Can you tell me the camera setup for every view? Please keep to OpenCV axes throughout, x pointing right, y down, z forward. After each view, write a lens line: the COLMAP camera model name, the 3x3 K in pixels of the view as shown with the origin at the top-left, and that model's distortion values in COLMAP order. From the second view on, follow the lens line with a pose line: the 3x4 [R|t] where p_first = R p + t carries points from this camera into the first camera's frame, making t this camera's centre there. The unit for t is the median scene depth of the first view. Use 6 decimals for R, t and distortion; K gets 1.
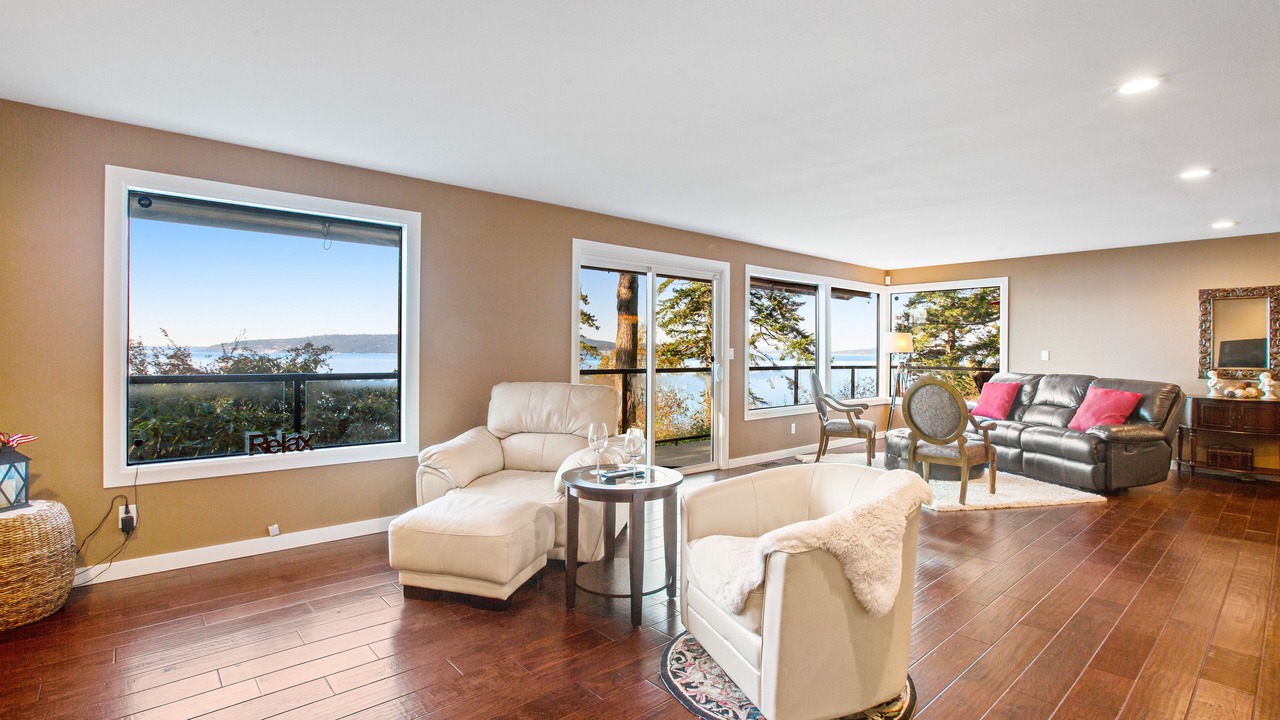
lens RADIAL K [[593.6, 0, 636.9], [0, 593.6, 353.6], [0, 0, 1]] dist [-0.034401, 0.000244]
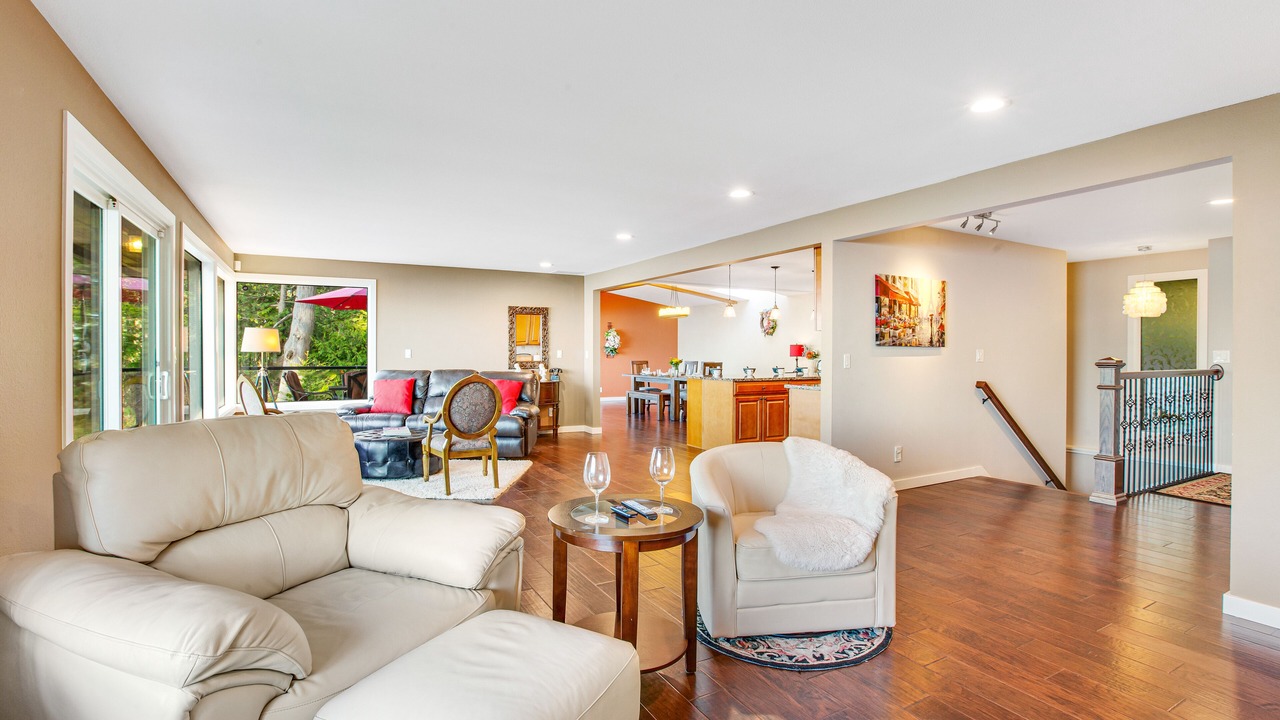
lens RADIAL K [[593.6, 0, 636.9], [0, 593.6, 353.6], [0, 0, 1]] dist [-0.034401, 0.000244]
pose [[0.221865, -0.008475, 0.975041, -0.360104], [0.005061, 0.999959, 0.007540, -0.004116], [-0.975064, 0.003262, 0.221898, 0.373317]]
